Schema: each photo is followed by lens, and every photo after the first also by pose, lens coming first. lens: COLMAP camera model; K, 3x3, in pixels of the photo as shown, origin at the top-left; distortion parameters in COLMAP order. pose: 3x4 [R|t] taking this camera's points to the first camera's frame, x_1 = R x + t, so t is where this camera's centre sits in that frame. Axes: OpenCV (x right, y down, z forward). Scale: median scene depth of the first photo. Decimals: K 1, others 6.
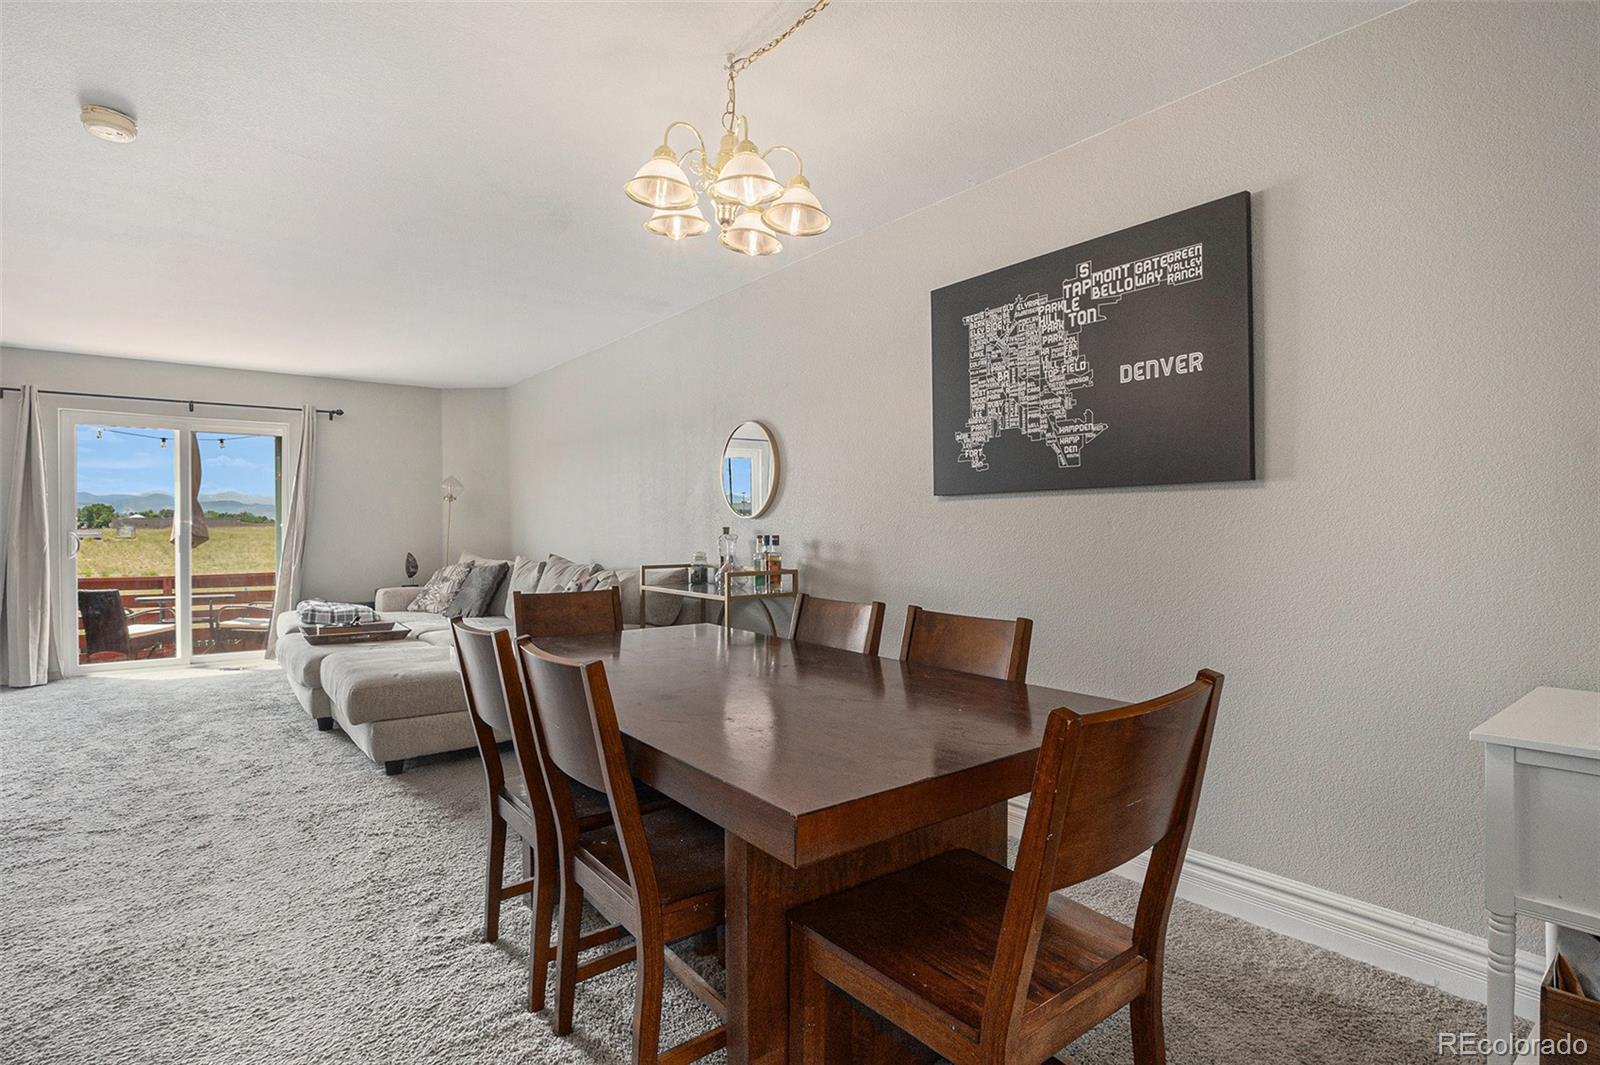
lens RADIAL K [[790.0, 0, 798.2], [0, 790.0, 521.0], [0, 0, 1]] dist [-0.029950, 0.000052]
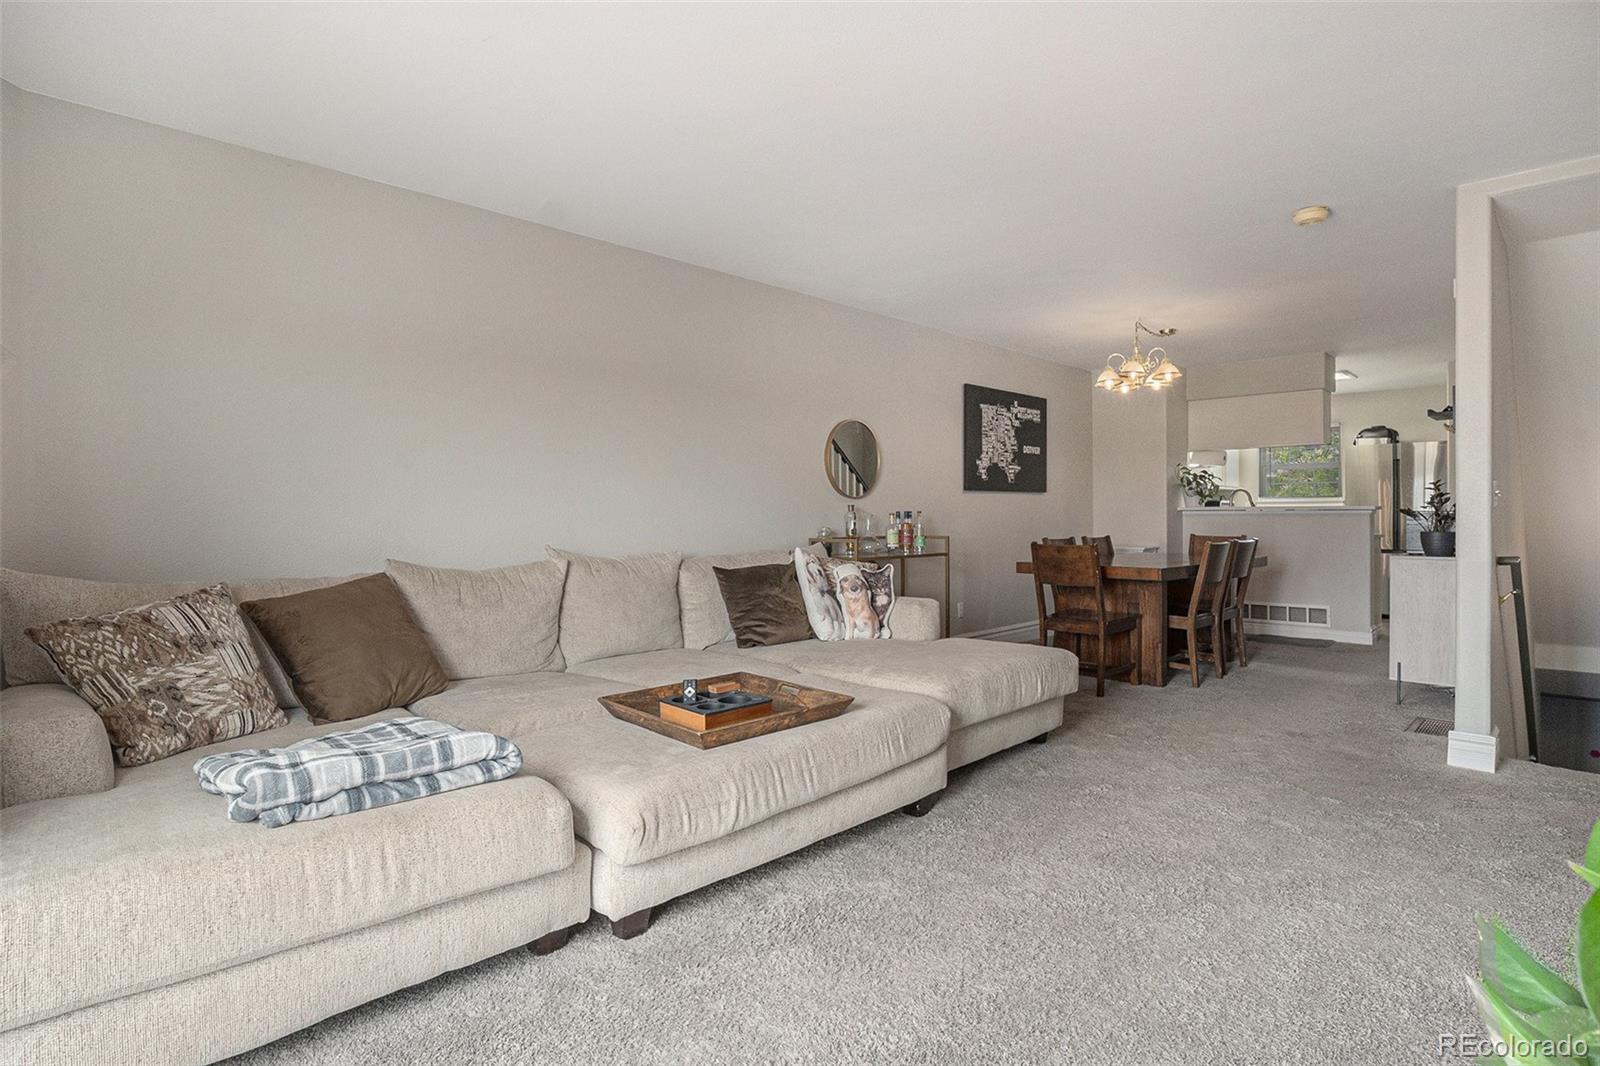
lens RADIAL K [[790.0, 0, 798.2], [0, 790.0, 521.5], [0, 0, 1]] dist [-0.029950, 0.000052]
pose [[-0.100146, 0.001994, 0.994971, -1.943265], [0.003238, 0.999993, -0.001678, 0.052507], [-0.994967, 0.003053, -0.100152, 1.831197]]
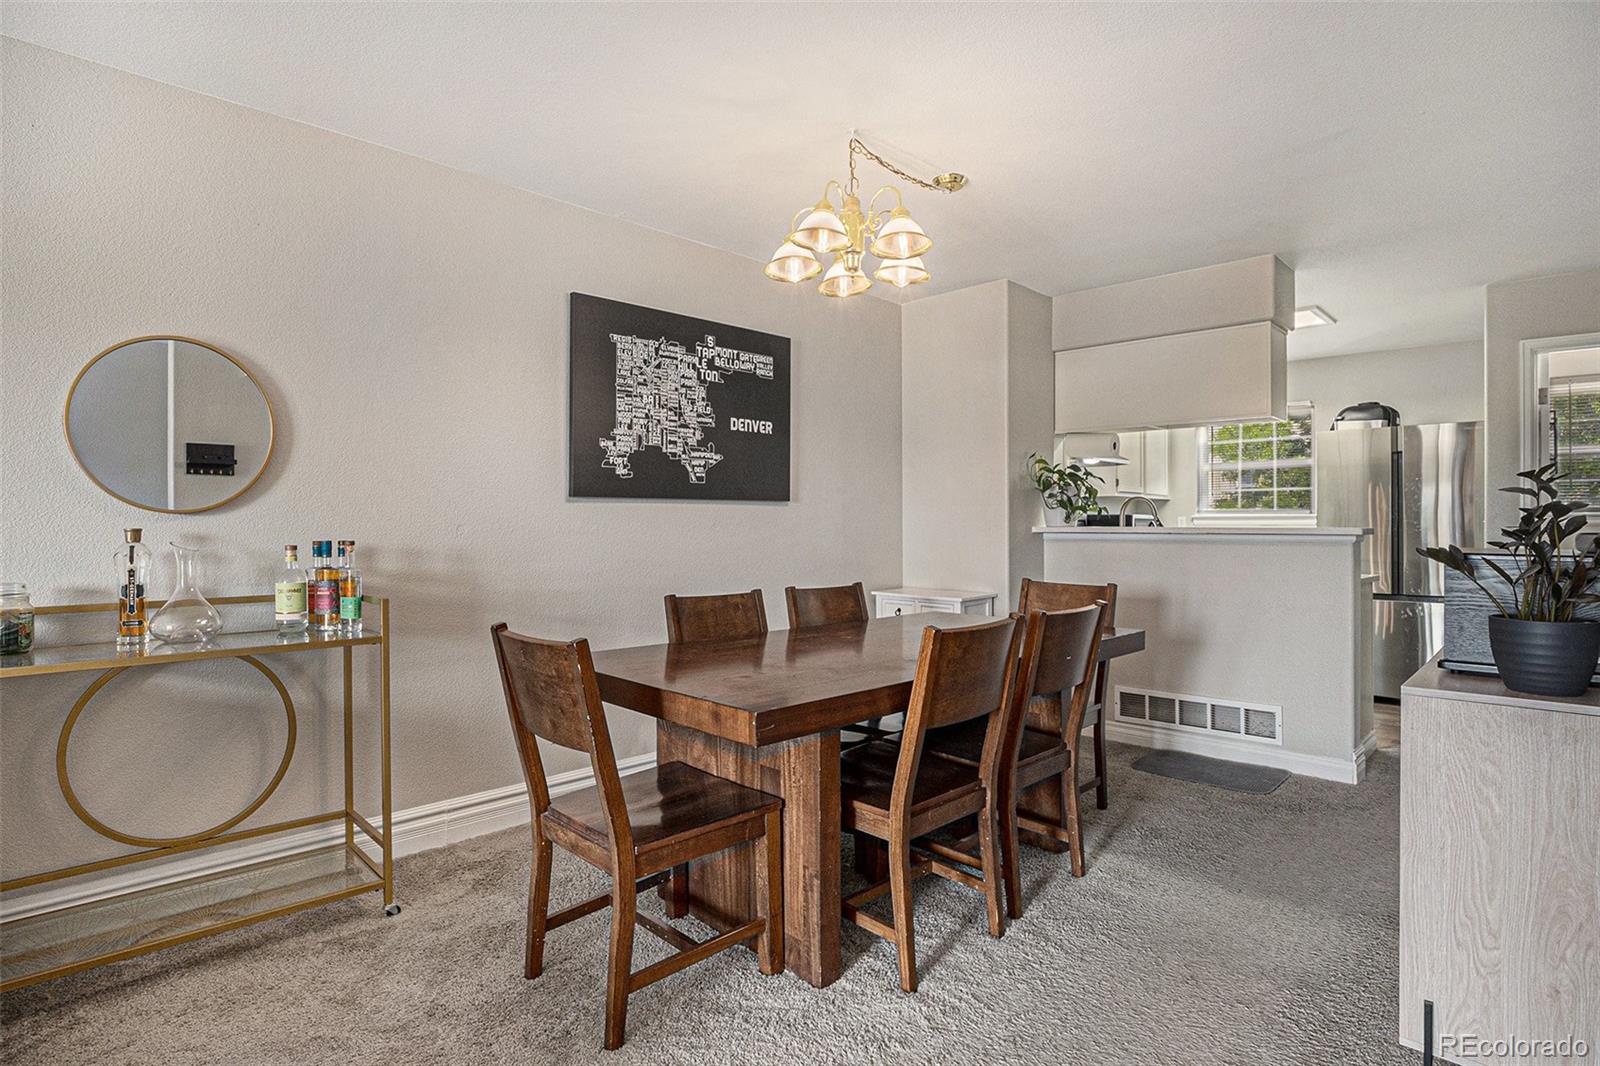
lens RADIAL K [[803.5, 0, 789.4], [0, 803.5, 530.4], [0, 0, 1]] dist [-0.033338, -0.000388]
pose [[-0.108288, 0.004031, 0.994111, -0.989794], [0.000138, 0.999992, -0.004040, 0.017134], [-0.994120, -0.000300, -0.108288, 0.956187]]
